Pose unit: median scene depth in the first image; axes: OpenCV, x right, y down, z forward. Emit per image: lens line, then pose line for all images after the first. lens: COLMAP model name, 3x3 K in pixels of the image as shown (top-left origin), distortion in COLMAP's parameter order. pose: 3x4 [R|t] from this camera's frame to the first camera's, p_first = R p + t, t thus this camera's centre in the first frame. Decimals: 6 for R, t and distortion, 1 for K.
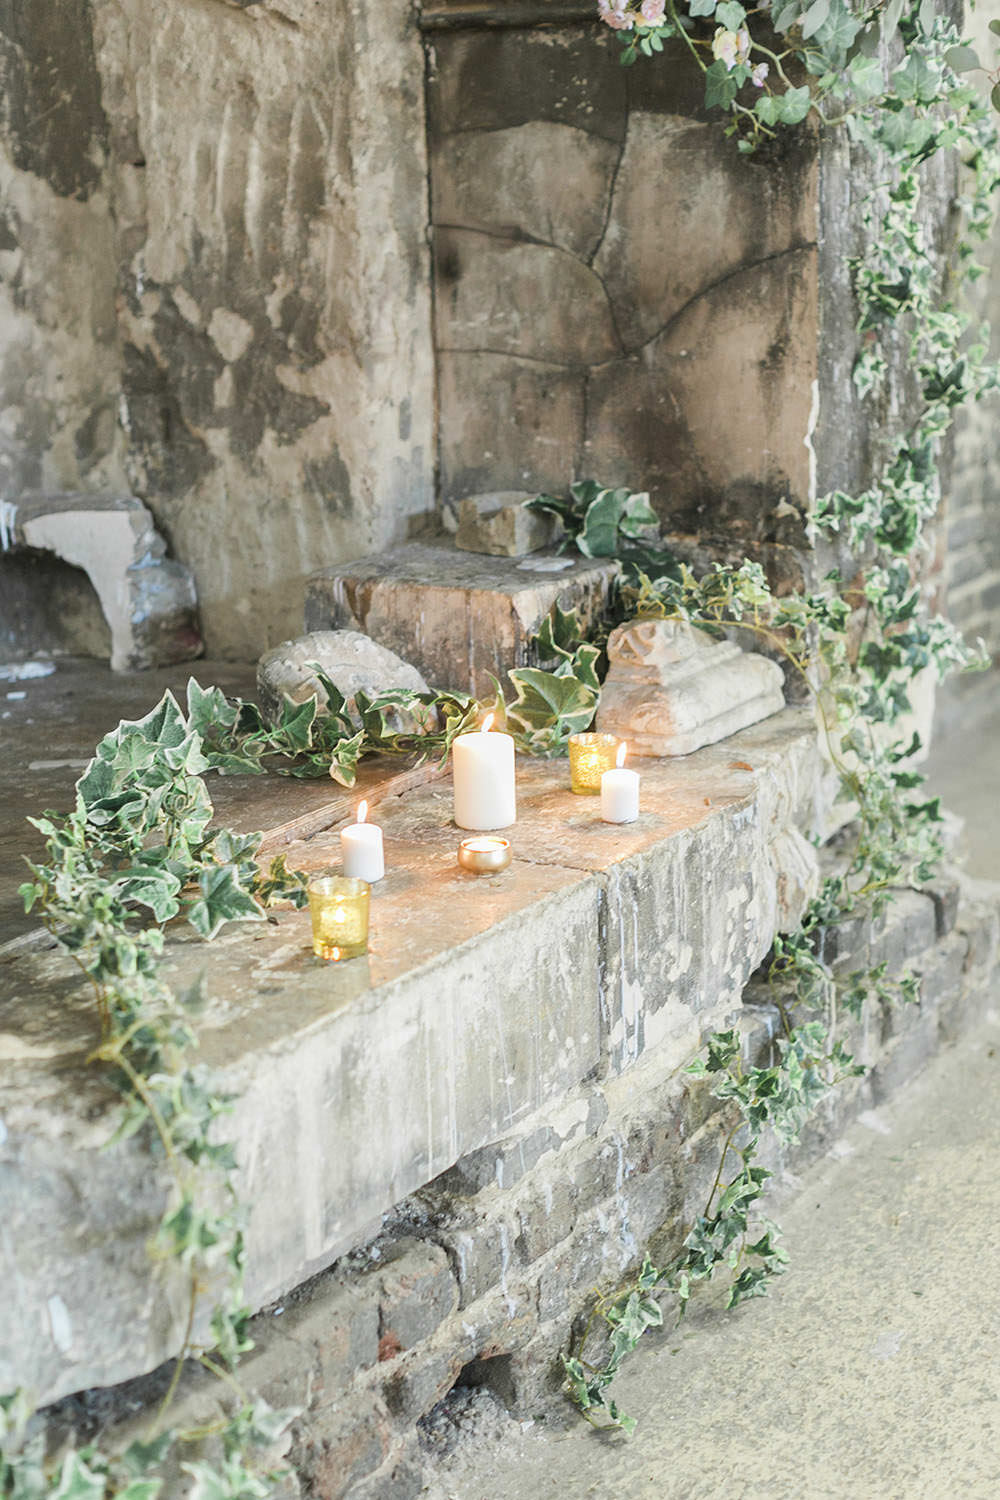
lens RADIAL K [[2292.9, 0, 500.0], [0, 2292.9, 750.0], [0, 0, 1]] dist [0.038440, -0.101598]
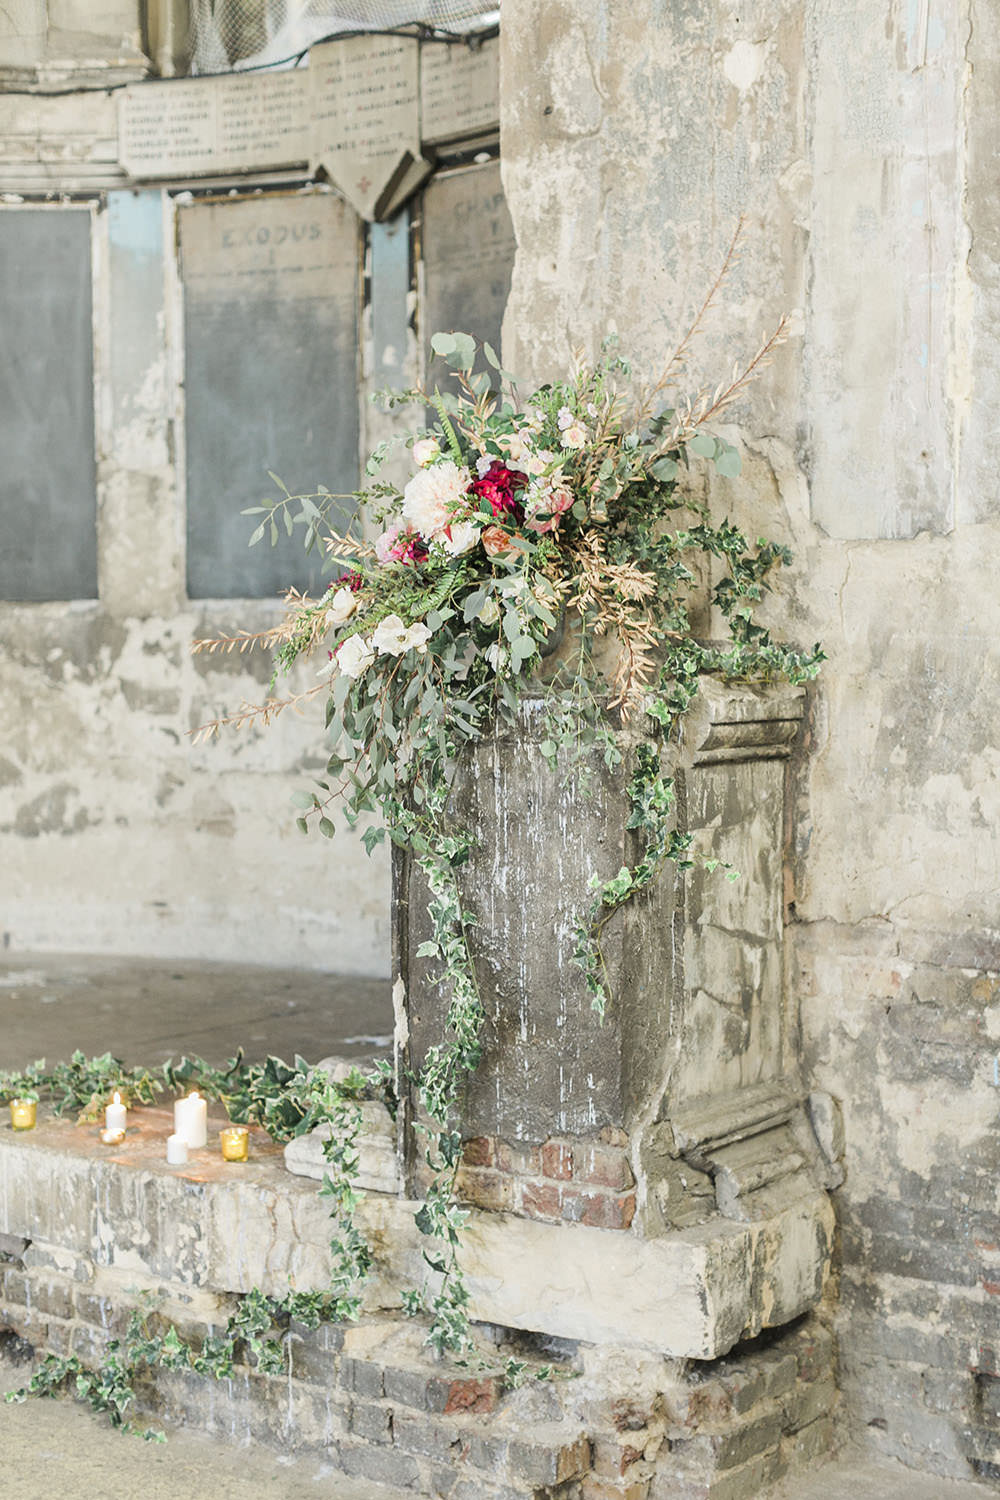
lens RADIAL K [[2211.0, 0, 494.5], [0, 2211.0, 758.2], [0, 0, 1]] dist [0.013241, 0.003795]
pose [[-0.082806, 0.088067, -0.992667, 1.450125], [-0.240064, 0.964992, 0.105637, -0.438364], [0.967219, 0.247051, -0.058765, 1.008437]]
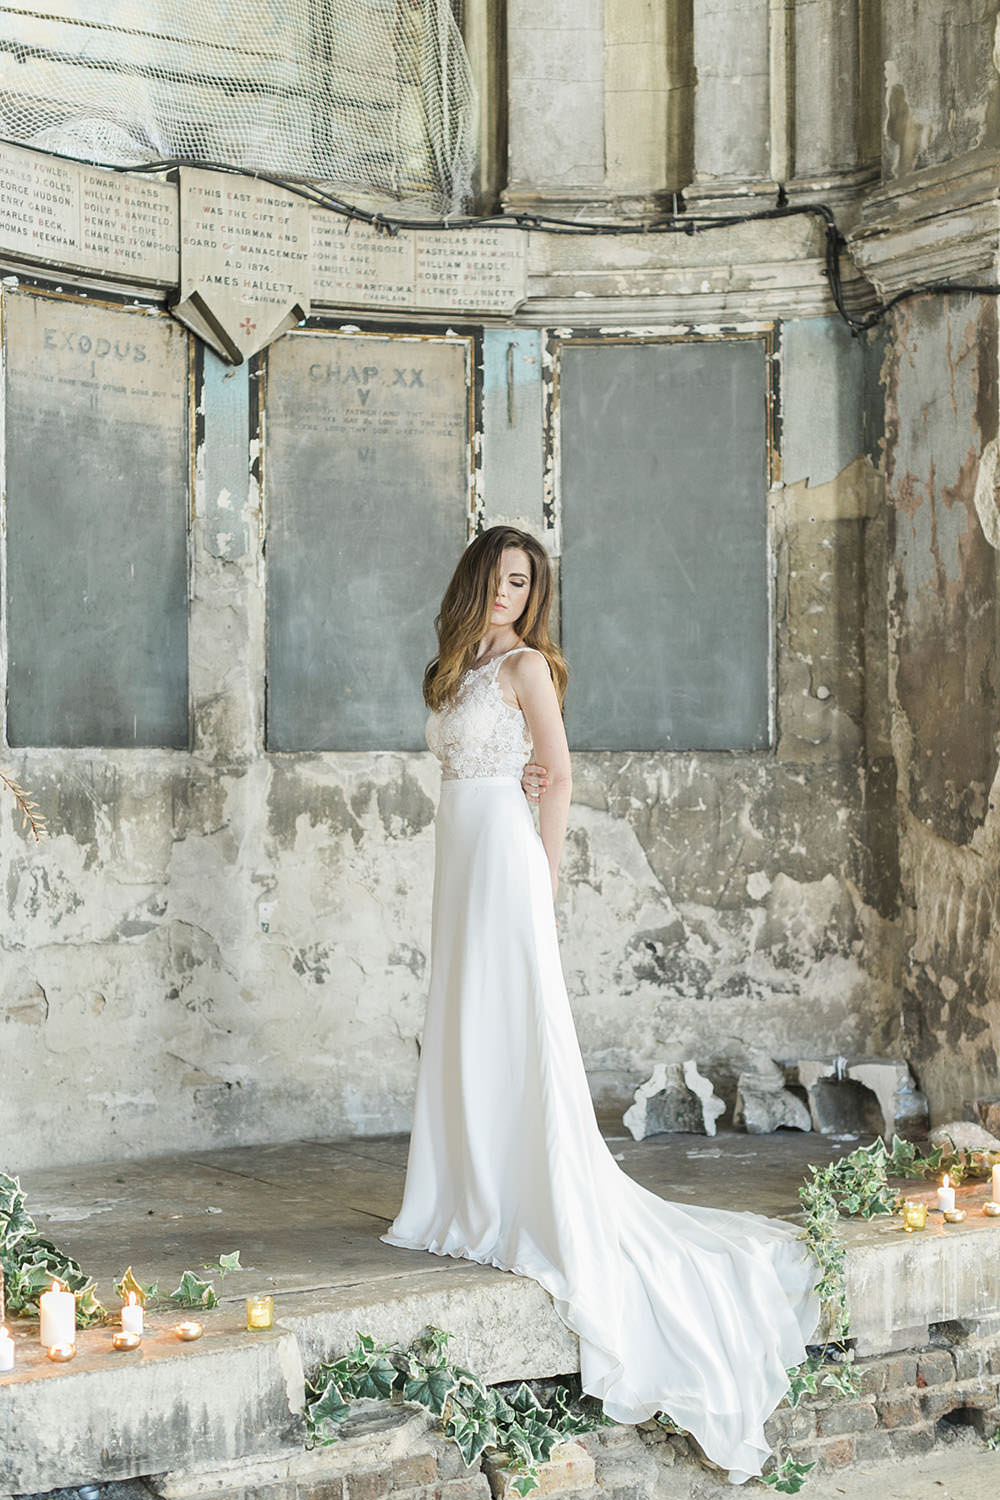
lens RADIAL K [[2292.9, 0, 500.0], [0, 2292.9, 750.0], [0, 0, 1]] dist [0.038440, -0.101598]
pose [[0.908213, 0.017509, -0.418142, 0.398831], [-0.121074, 0.967393, -0.222469, 0.134201], [0.400612, 0.252675, 0.880719, -1.127893]]
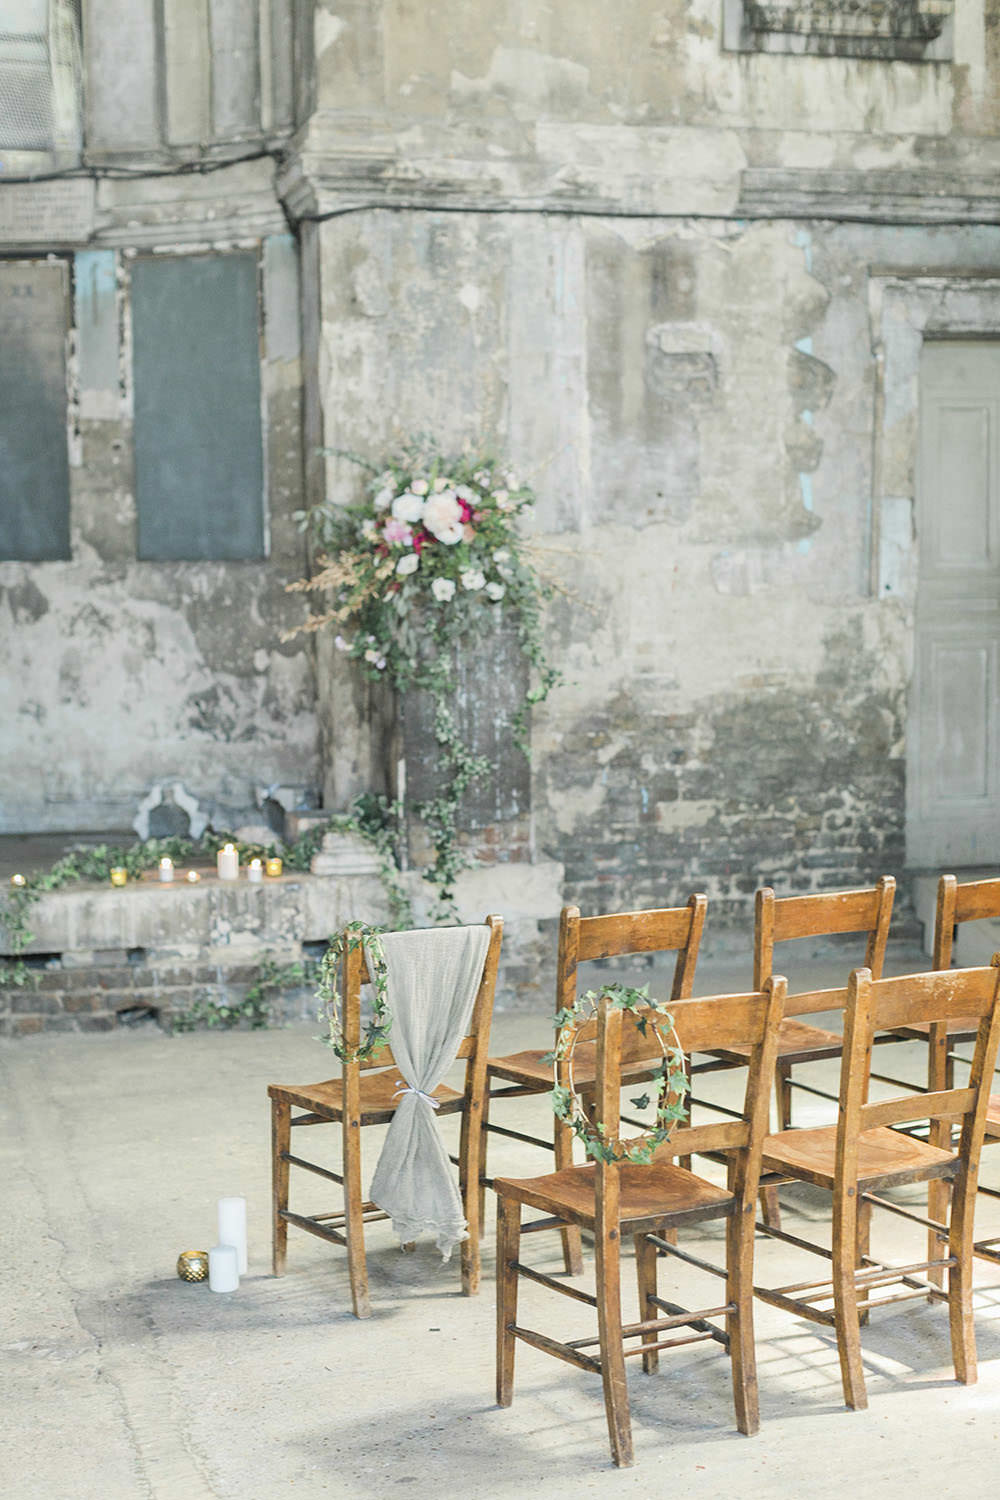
lens RADIAL K [[2277.1, 0, 509.7], [0, 2277.1, 748.1], [0, 0, 1]] dist [0.034756, -0.040789]
pose [[0.732014, 0.070860, -0.677594, 2.047345], [-0.175669, 0.980577, -0.087233, 0.051109], [0.658252, 0.182888, 0.730244, -0.985603]]
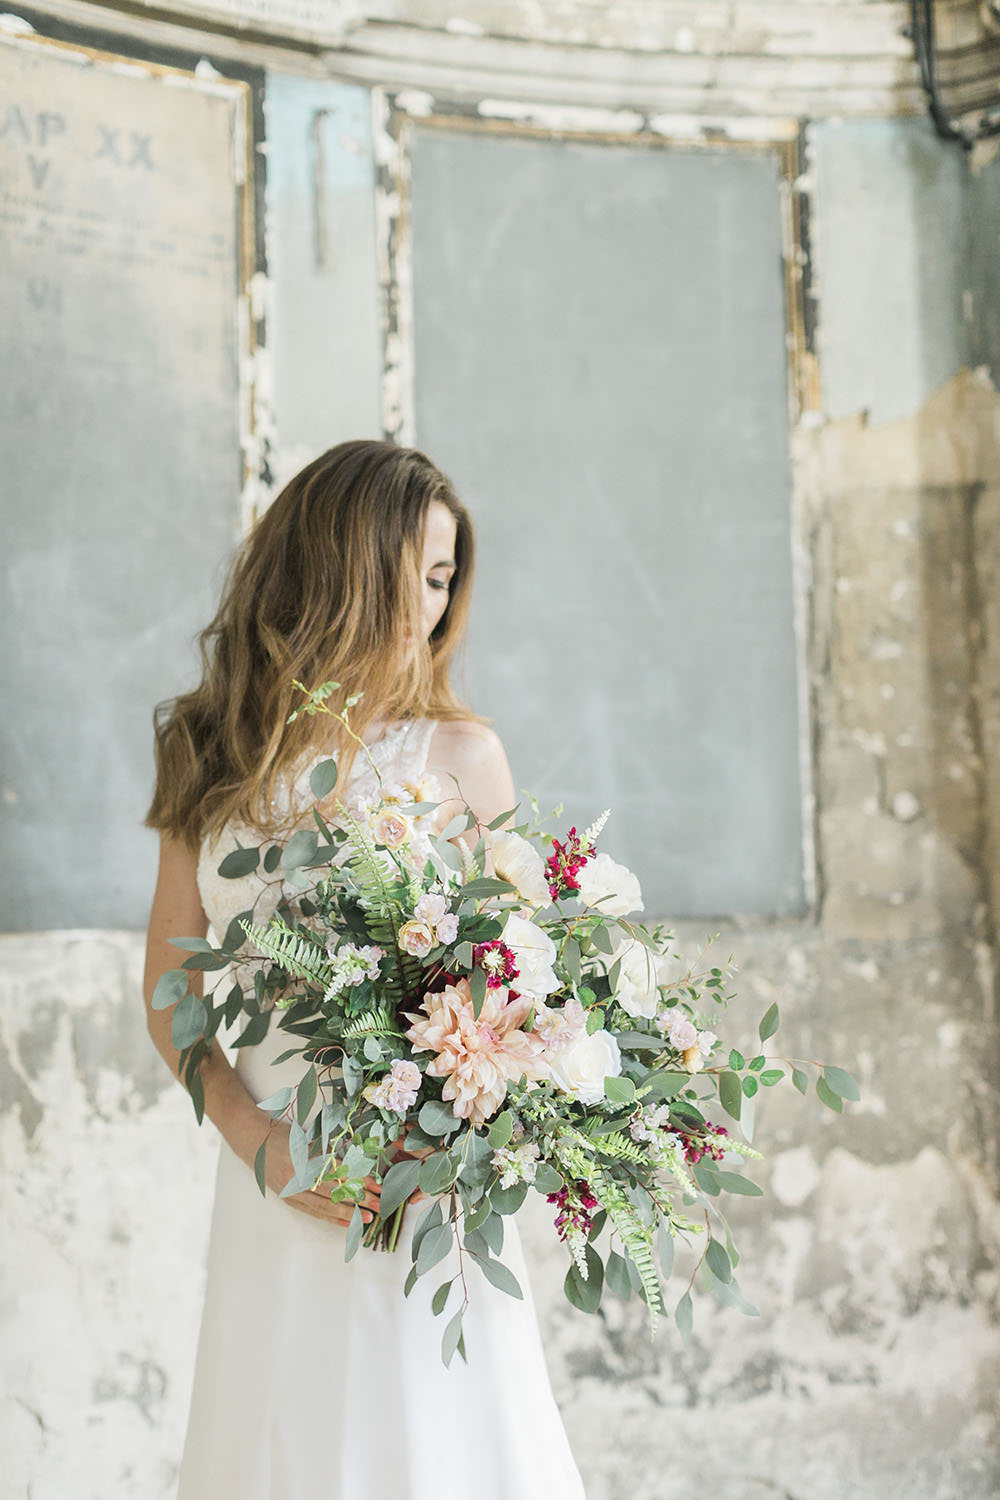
lens RADIAL K [[2277.1, 0, 509.7], [0, 2277.1, 748.1], [0, 0, 1]] dist [0.034756, -0.040789]
pose [[0.999287, -0.002754, -0.037668, -0.434838], [-0.009545, 0.946556, -0.322399, -0.105376], [0.036543, 0.322528, 0.945854, -0.161727]]
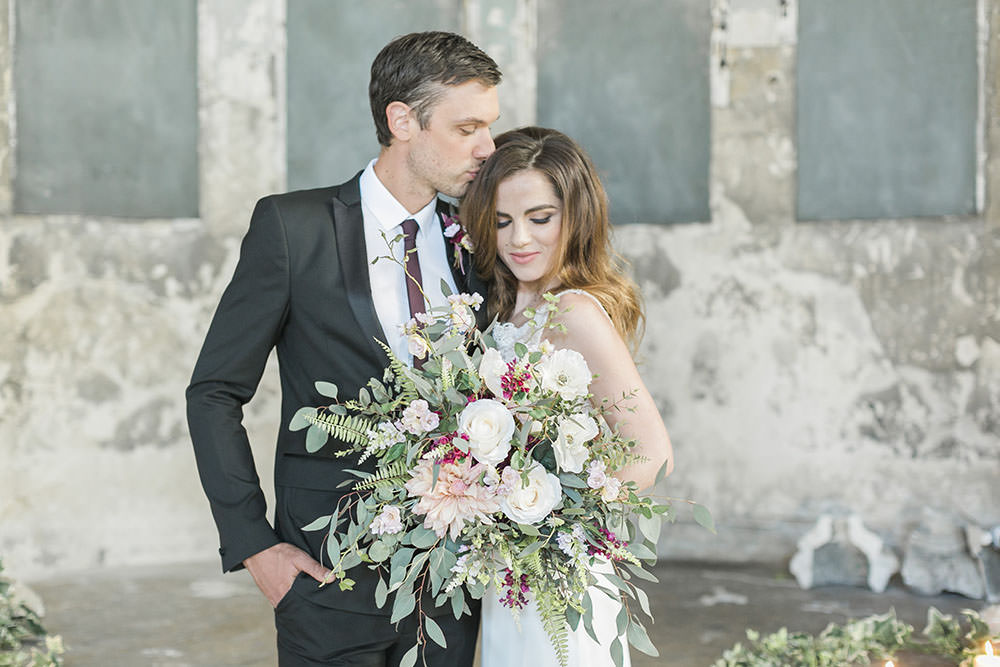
lens RADIAL K [[1474.0, 0, 500.0], [0, 1474.0, 333.5], [0, 0, 1]] dist [0.013241, 0.003795]
pose [[0.516386, 0.044434, -0.855203, 0.711916], [-0.224610, 0.970718, -0.085187, -0.061902], [0.826375, 0.236076, 0.511245, -0.117774]]
